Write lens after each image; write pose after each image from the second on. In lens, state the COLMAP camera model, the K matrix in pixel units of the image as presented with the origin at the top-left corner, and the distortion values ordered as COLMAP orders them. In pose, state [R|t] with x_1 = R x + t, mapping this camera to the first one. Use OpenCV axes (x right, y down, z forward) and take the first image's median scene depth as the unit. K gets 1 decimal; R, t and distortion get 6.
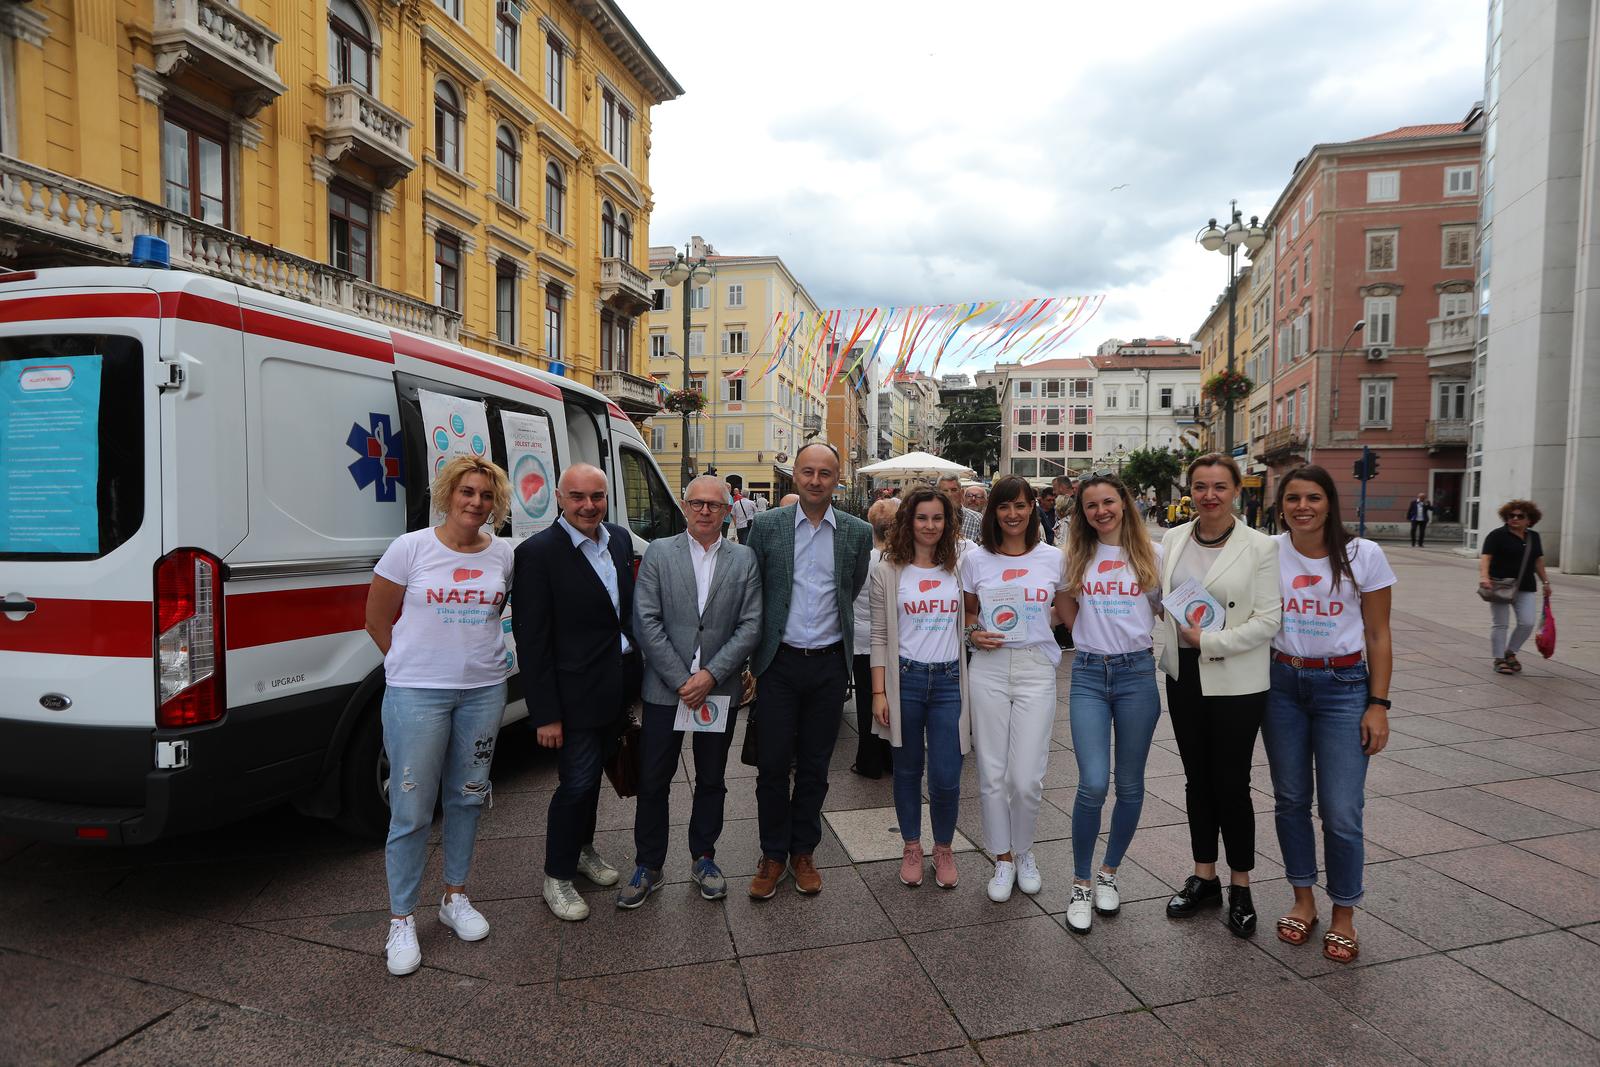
lens RADIAL K [[804.4, 0, 816.0], [0, 804.4, 545.1], [0, 0, 1]] dist [-0.069541, 0.034499]
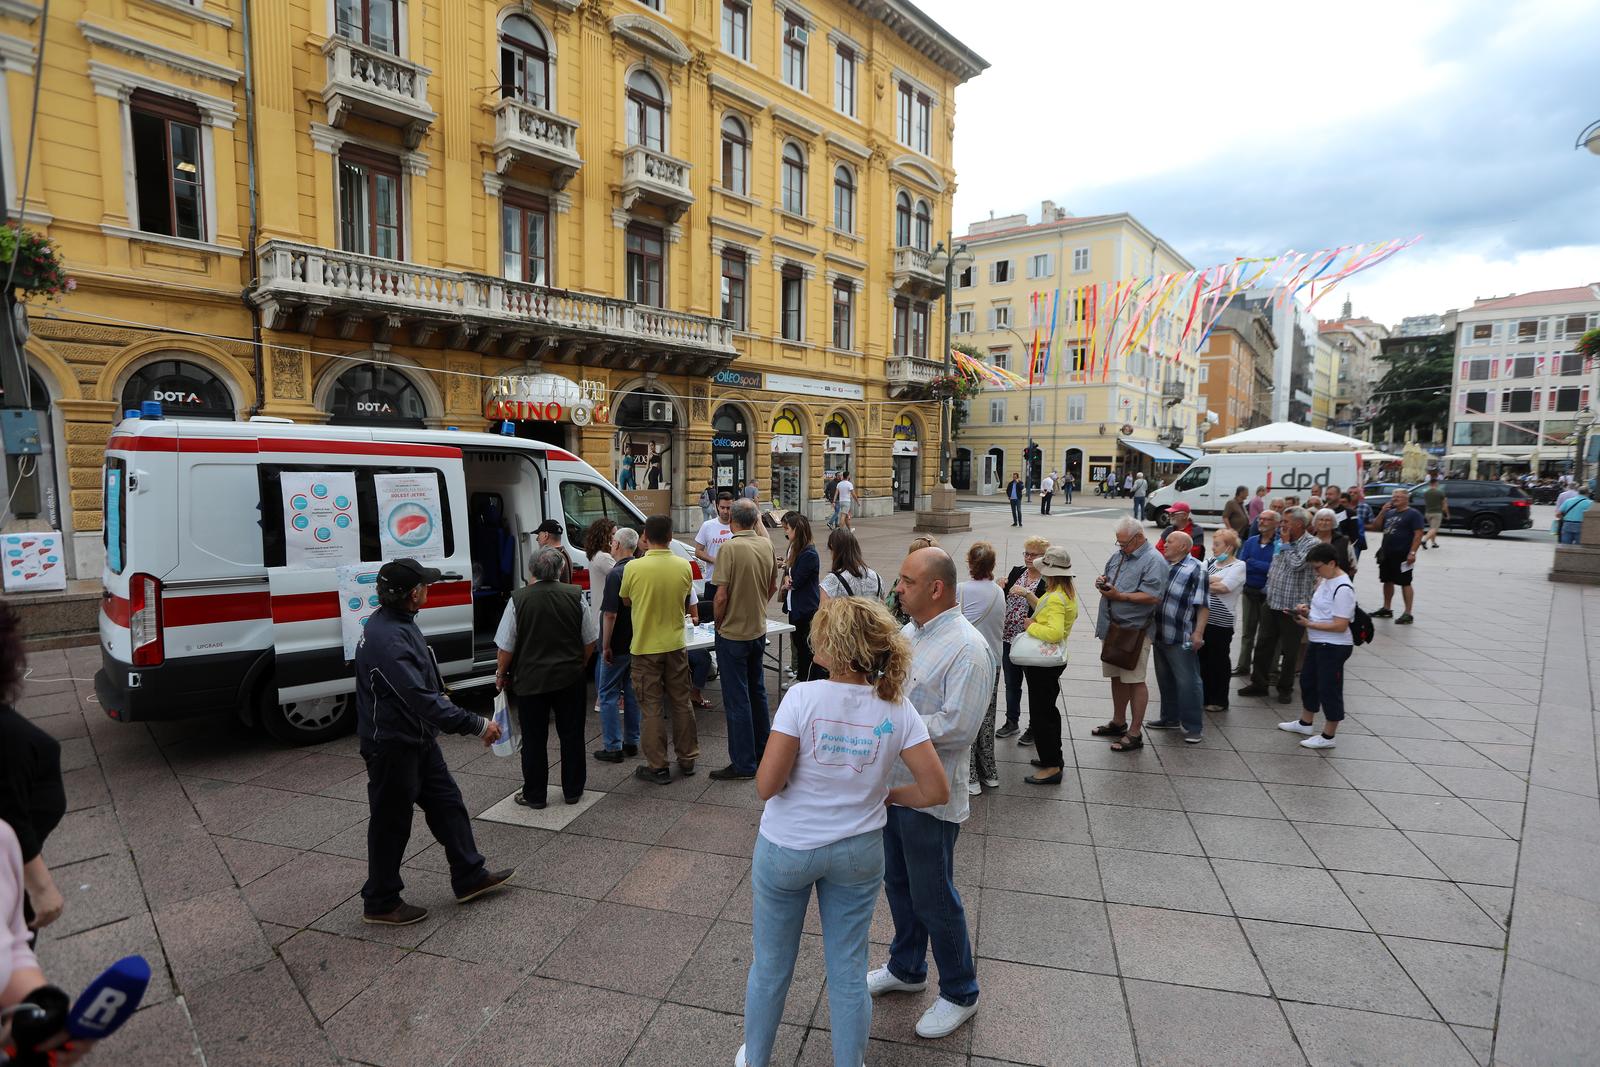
lens RADIAL K [[804.4, 0, 816.0], [0, 804.4, 545.1], [0, 0, 1]] dist [-0.069541, 0.034499]
pose [[0.880996, 0.048921, -0.470588, 0.130541], [-0.028501, 0.998321, 0.050425, -0.017493], [0.472264, -0.031013, 0.880911, 0.011140]]
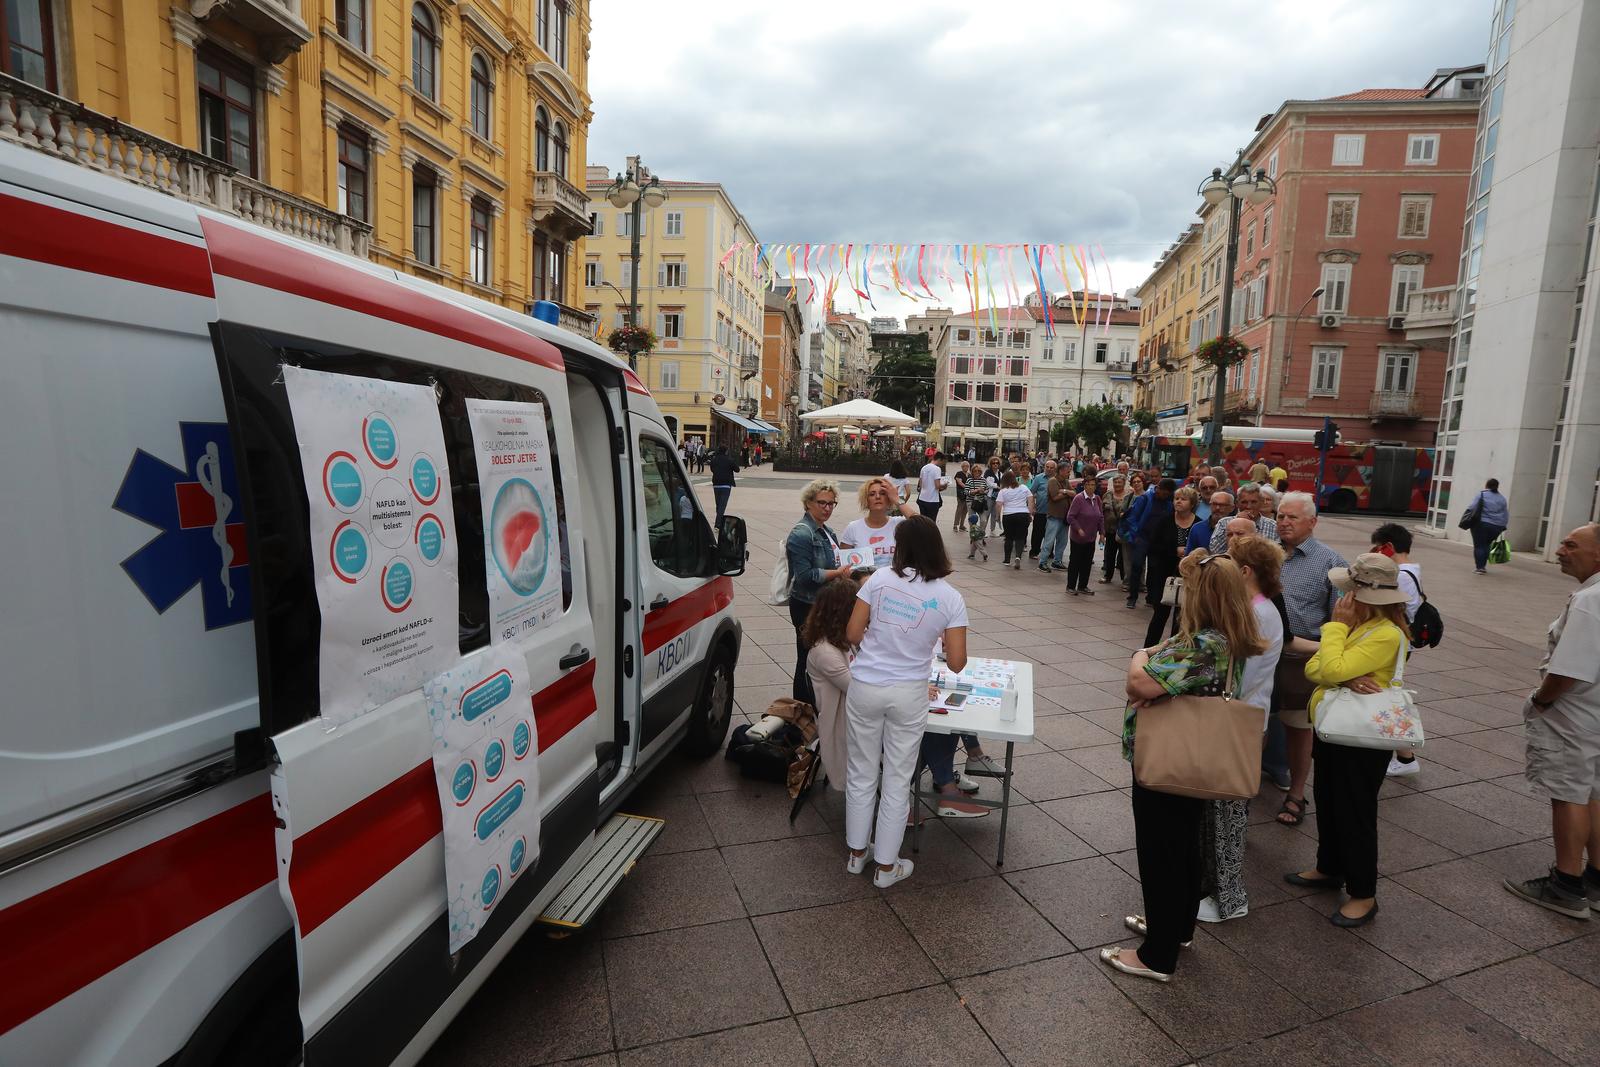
lens RADIAL K [[795.6, 0, 815.0], [0, 795.6, 547.3], [0, 0, 1]] dist [-0.070518, 0.032187]
pose [[0.994972, 0.020195, 0.098091, -0.029270], [-0.027859, 0.996611, 0.077397, -0.015340], [-0.096196, -0.079741, 0.992163, 0.060375]]
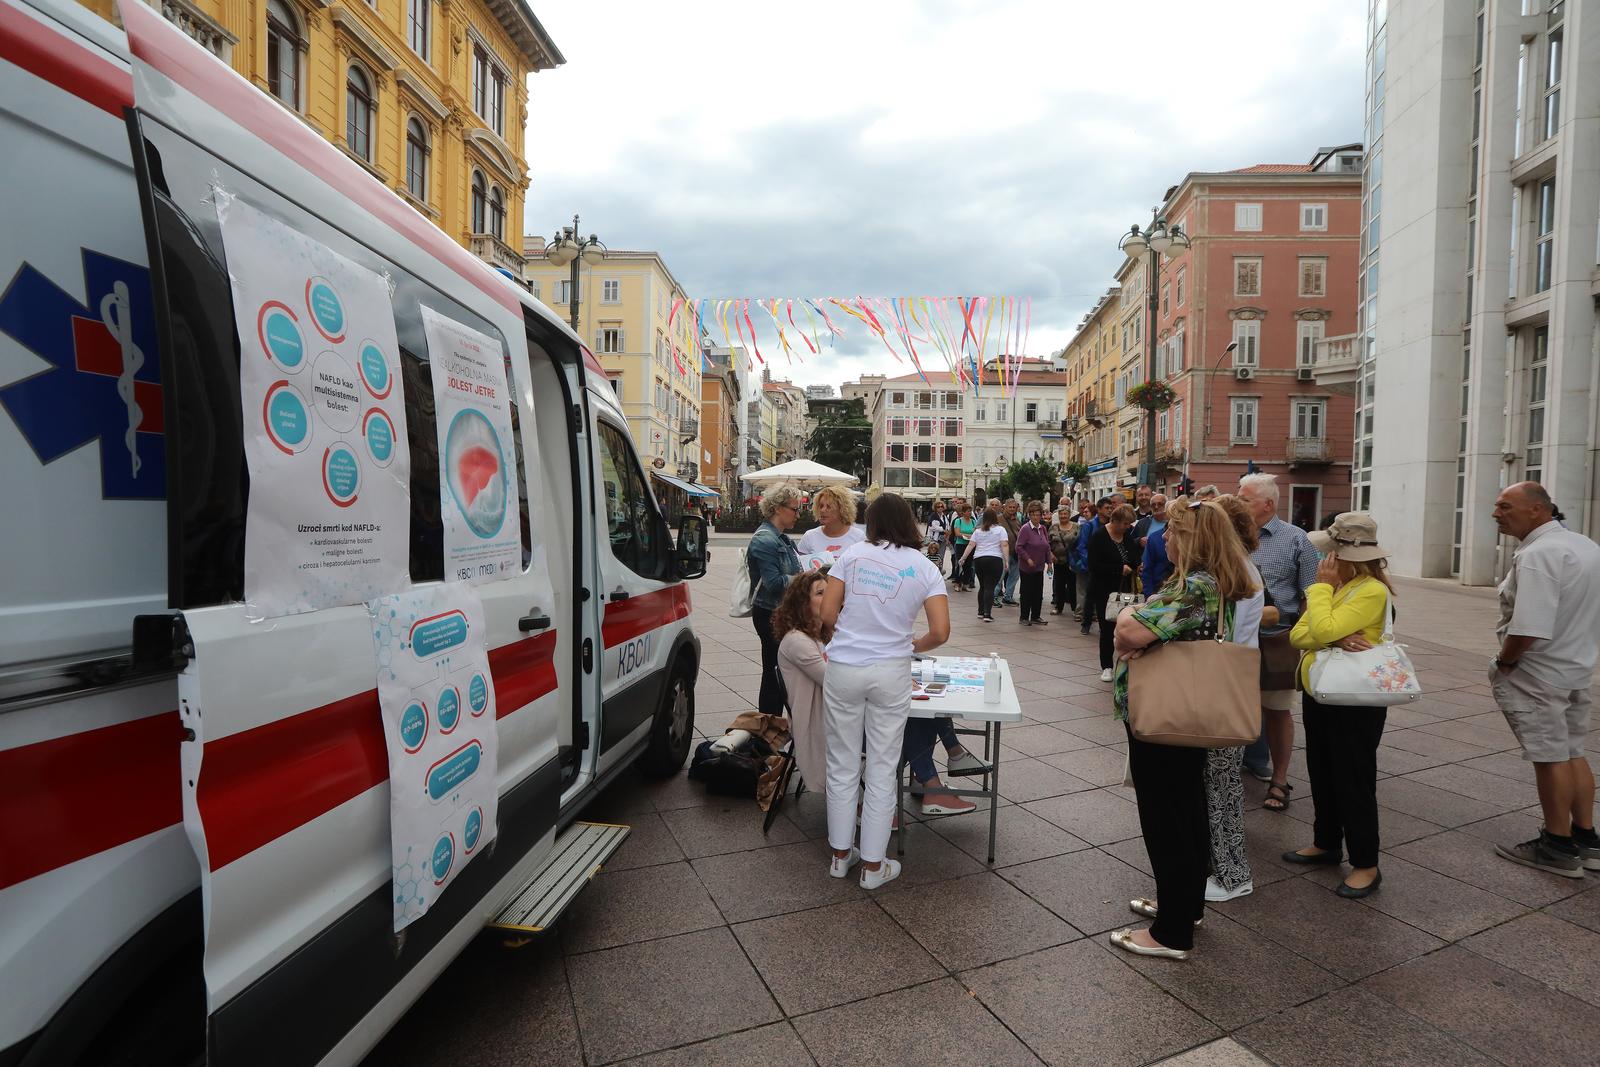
lens RADIAL K [[795.6, 0, 815.0], [0, 795.6, 547.3], [0, 0, 1]] dist [-0.070518, 0.032187]
pose [[0.985406, 0.001503, 0.170216, -0.032479], [-0.000327, 0.999976, -0.006938, -0.003210], [-0.170223, 0.006781, 0.985382, 0.065523]]
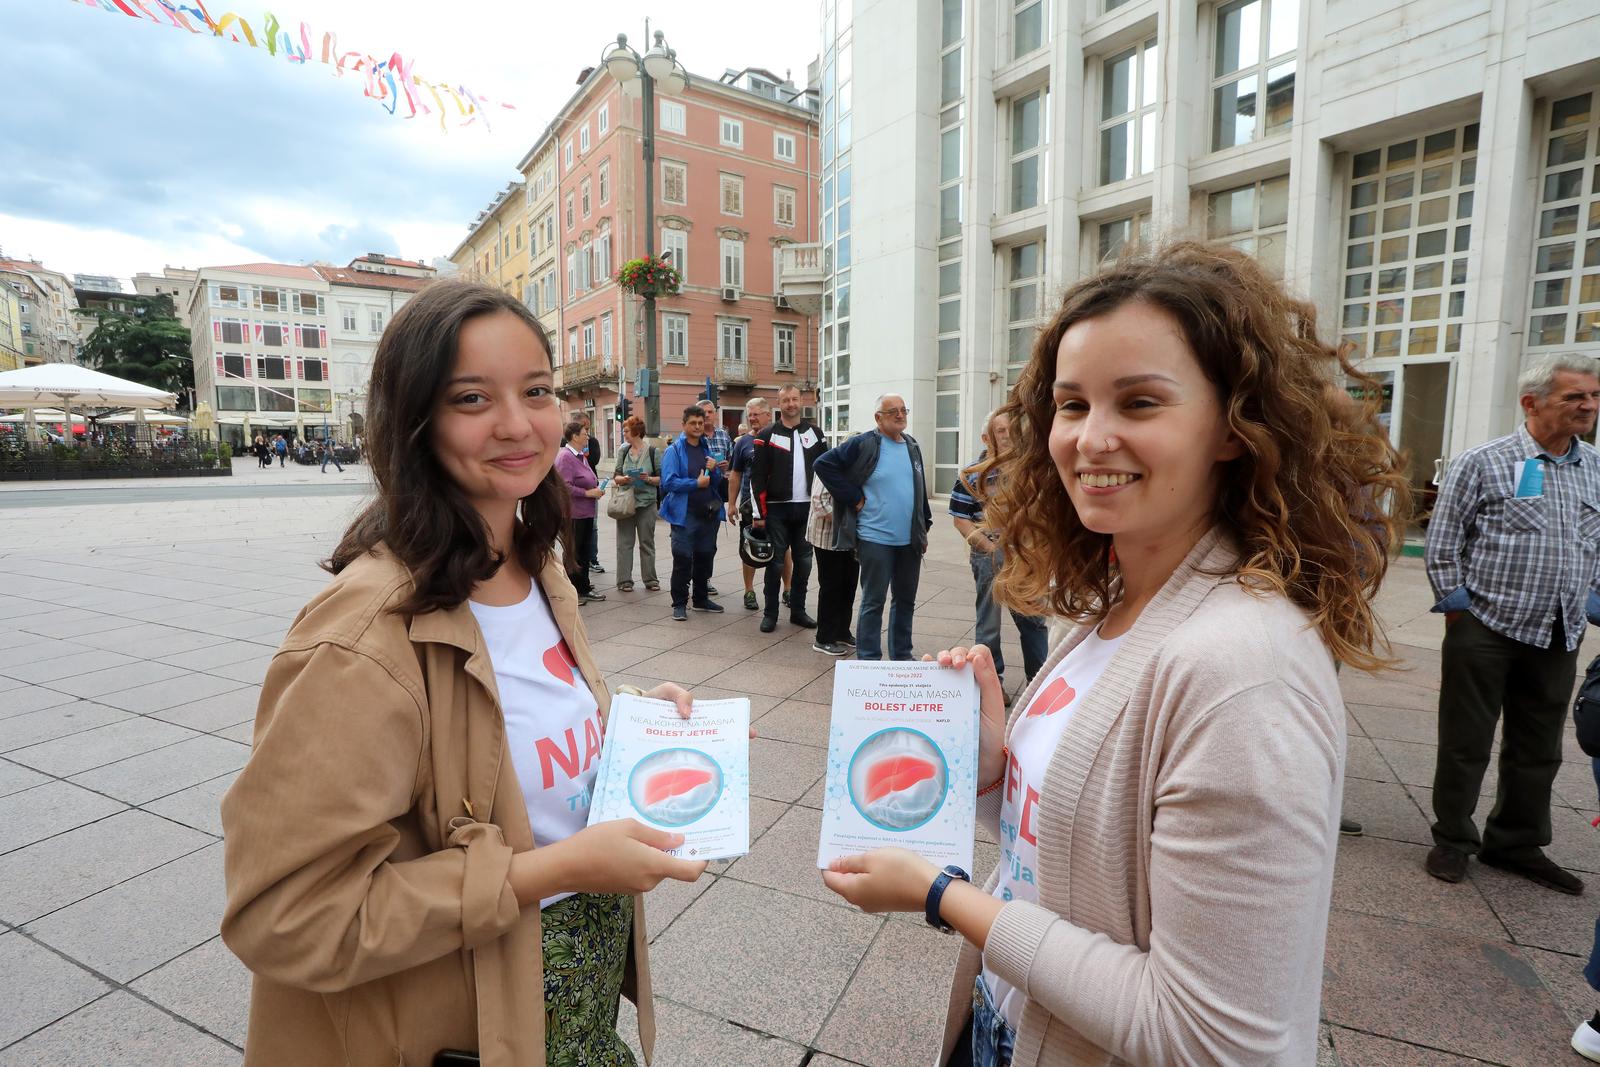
lens RADIAL K [[785.5, 0, 804.7], [0, 785.5, 541.5], [0, 0, 1]] dist [-0.073210, 0.029487]
pose [[0.612585, -0.102438, 0.783738, 0.013659], [0.044206, 0.994454, 0.095427, -0.012223], [-0.789167, -0.023811, 0.613717, 0.261863]]
